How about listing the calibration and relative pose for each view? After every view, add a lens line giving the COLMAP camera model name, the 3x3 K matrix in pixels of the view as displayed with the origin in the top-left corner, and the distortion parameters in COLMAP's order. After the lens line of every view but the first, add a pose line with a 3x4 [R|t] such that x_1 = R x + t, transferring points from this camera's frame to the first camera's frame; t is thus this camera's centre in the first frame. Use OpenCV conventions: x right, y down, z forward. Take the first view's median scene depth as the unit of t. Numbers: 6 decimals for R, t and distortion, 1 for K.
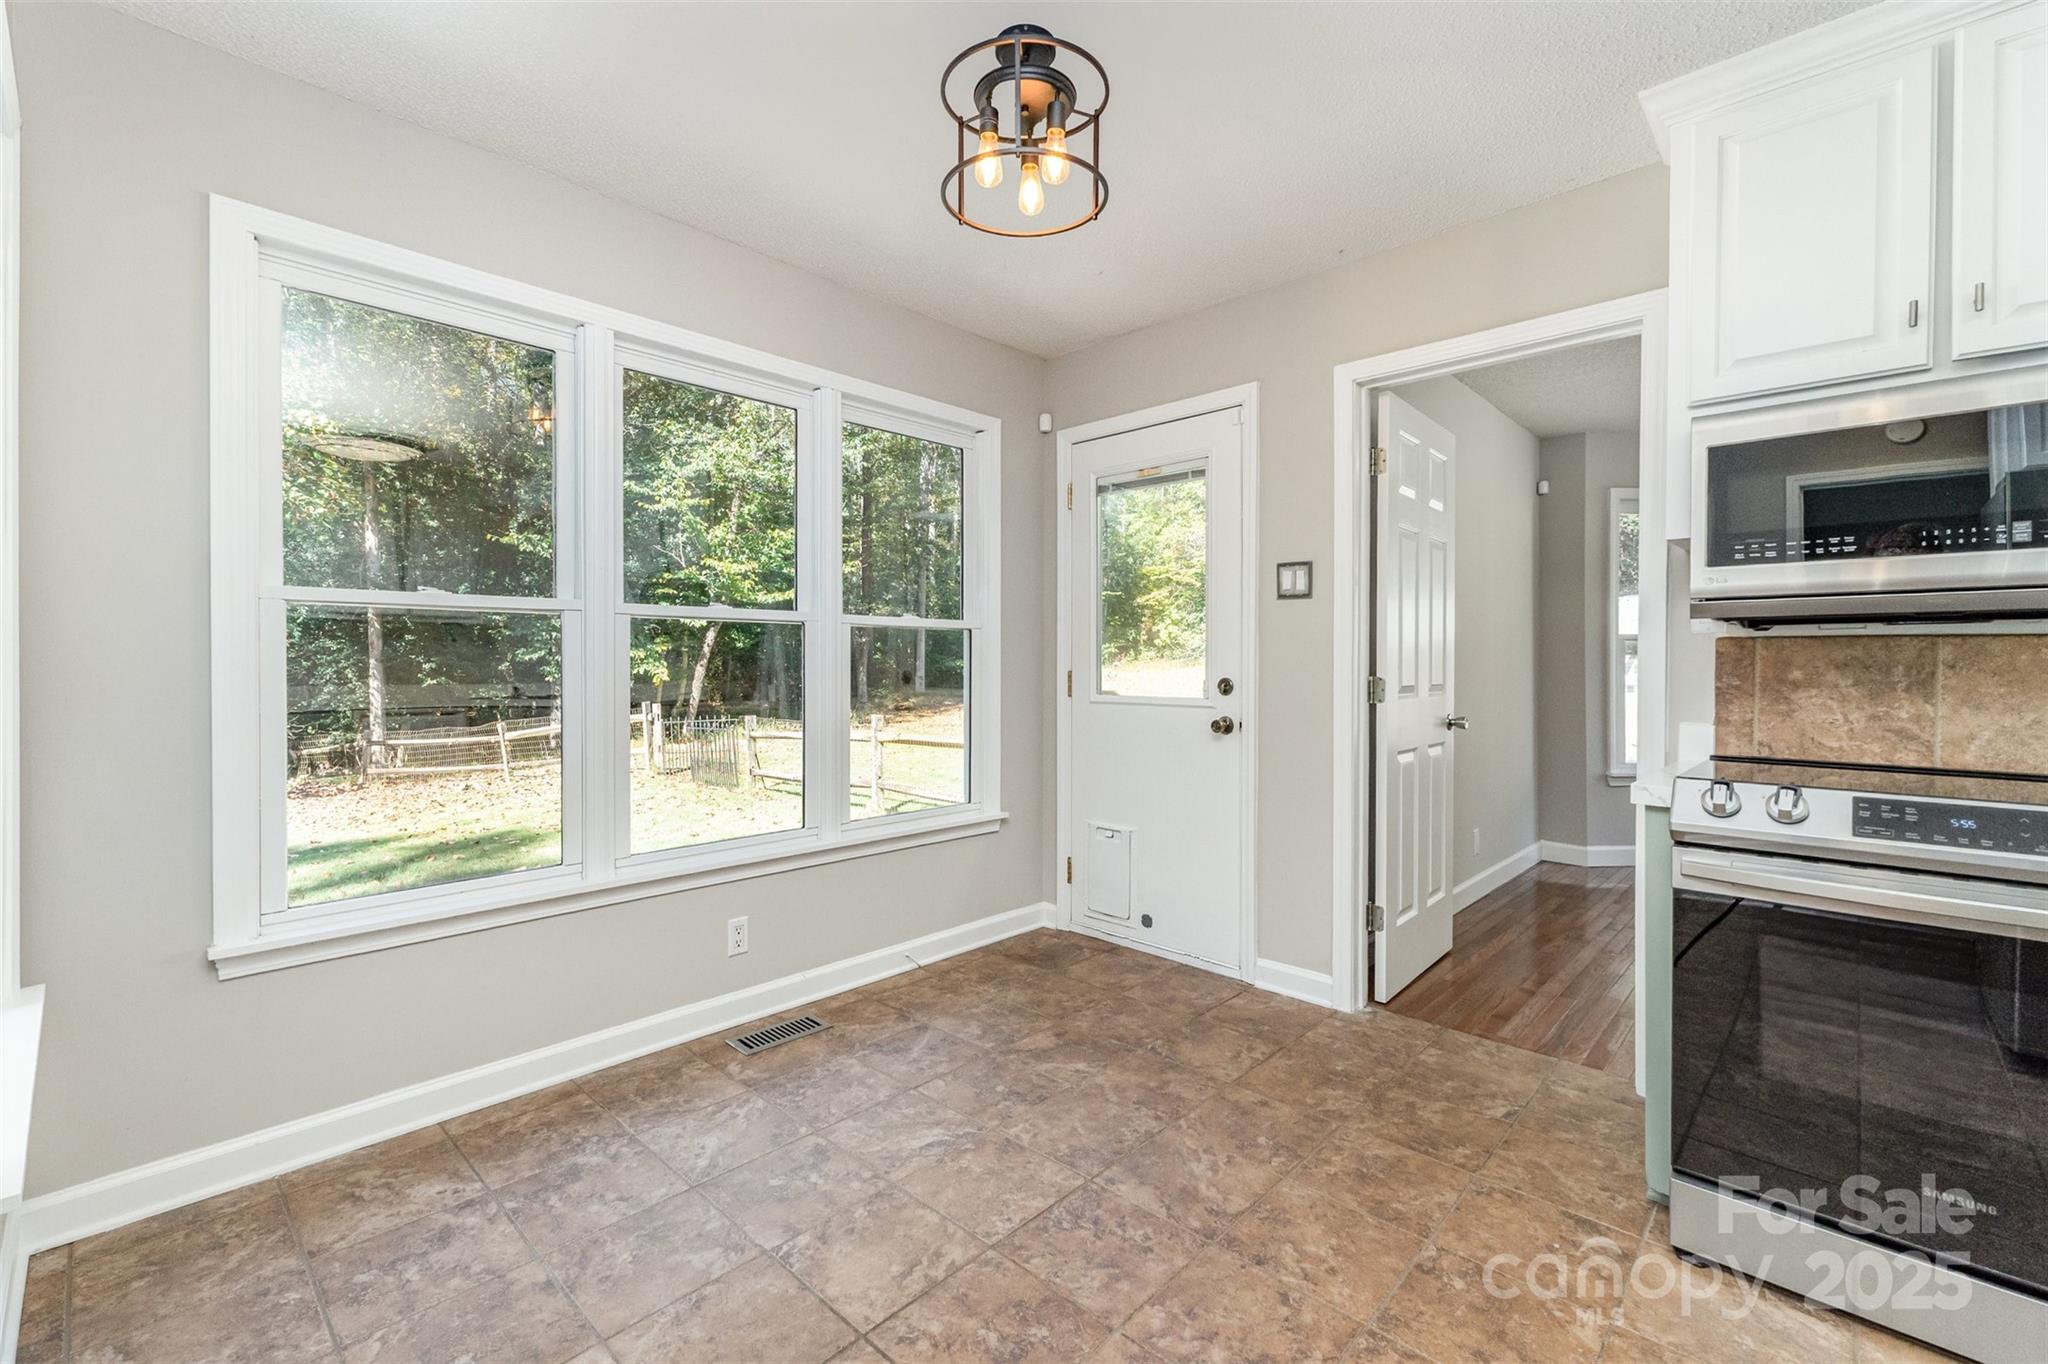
lens RADIAL K [[872.7, 0, 1015.9], [0, 872.7, 682.0], [0, 0, 1]] dist [0.001653, 0.000203]
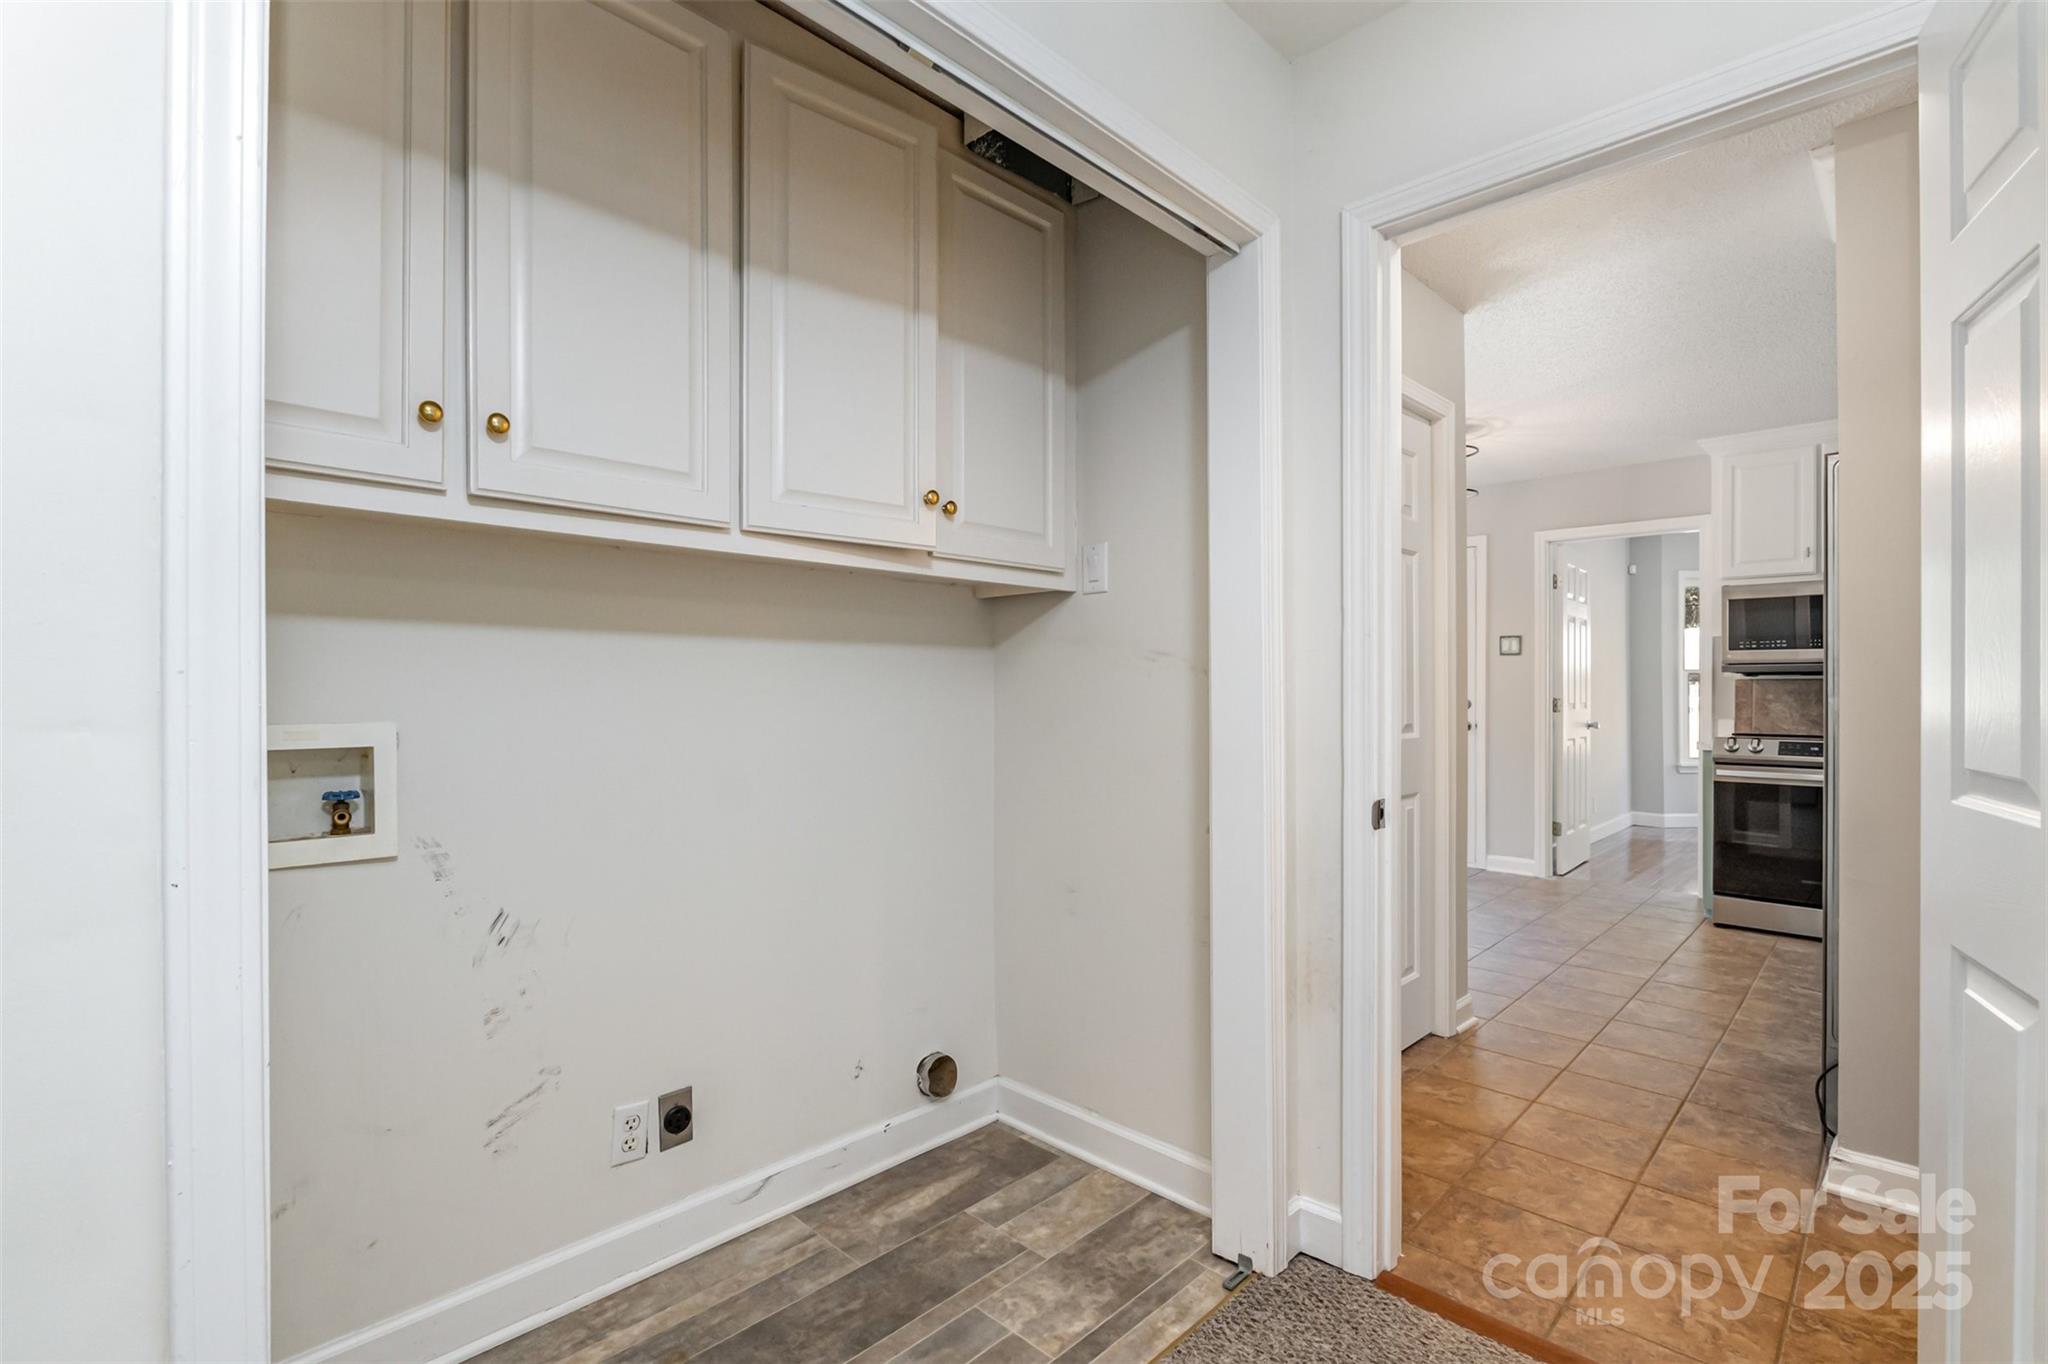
lens RADIAL K [[936.3, 0, 1022.9], [0, 936.3, 696.2], [0, 0, 1]] dist [-0.000270, -0.000165]
pose [[0.999983, -0.000295, -0.005752, -0.975509], [0.000233, 0.999943, -0.010709, 0.015038], [0.005755, 0.010707, 0.999926, -1.364843]]
